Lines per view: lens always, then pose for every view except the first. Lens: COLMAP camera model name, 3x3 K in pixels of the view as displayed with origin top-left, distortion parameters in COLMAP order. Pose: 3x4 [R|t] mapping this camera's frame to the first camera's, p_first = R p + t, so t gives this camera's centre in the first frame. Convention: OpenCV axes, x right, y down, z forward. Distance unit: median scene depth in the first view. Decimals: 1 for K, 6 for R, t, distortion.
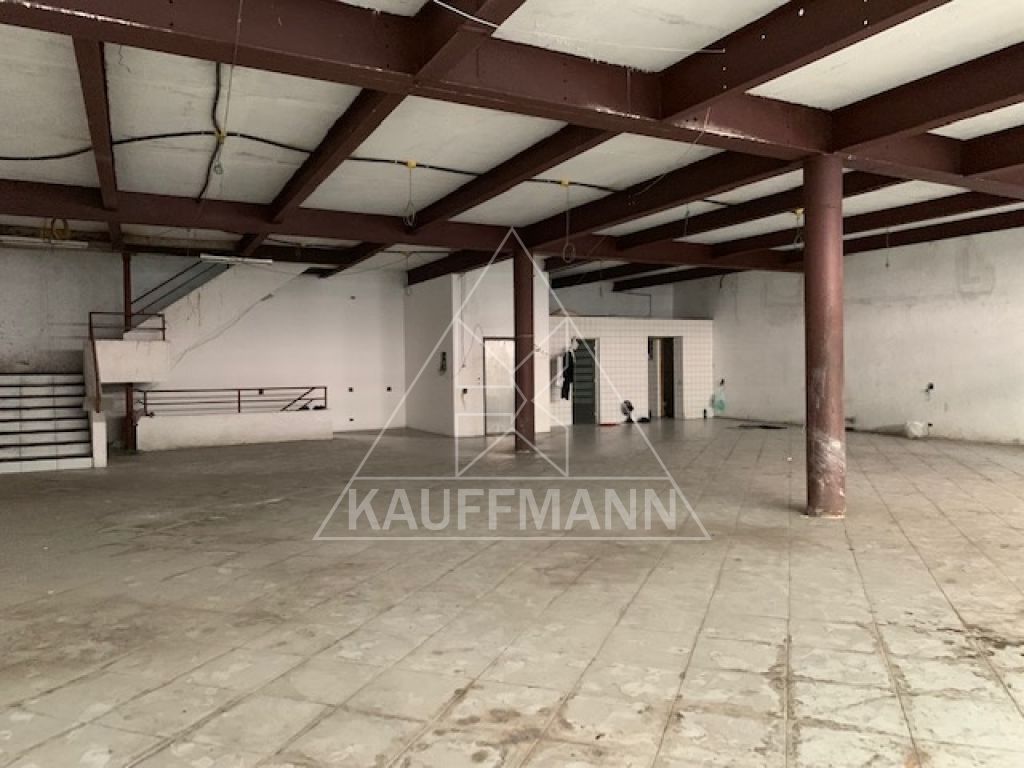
lens RADIAL K [[797.5, 0, 512.0], [0, 797.5, 384.0], [0, 0, 1]] dist [0.069367, -0.082669]
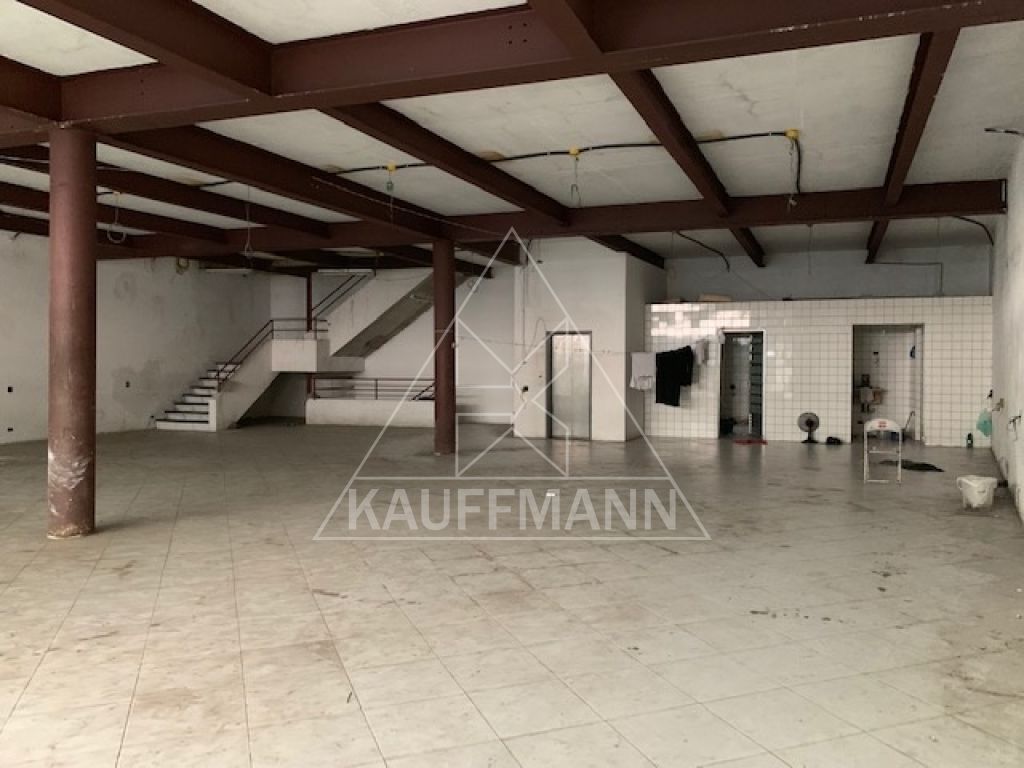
lens RADIAL K [[797.5, 0, 512.0], [0, 797.5, 384.0], [0, 0, 1]] dist [0.069367, -0.082669]
pose [[0.634586, 0.035301, -0.772046, 0.542161], [-0.027679, 0.999354, 0.022944, -0.015189], [0.772356, 0.006809, 0.635153, 0.318648]]
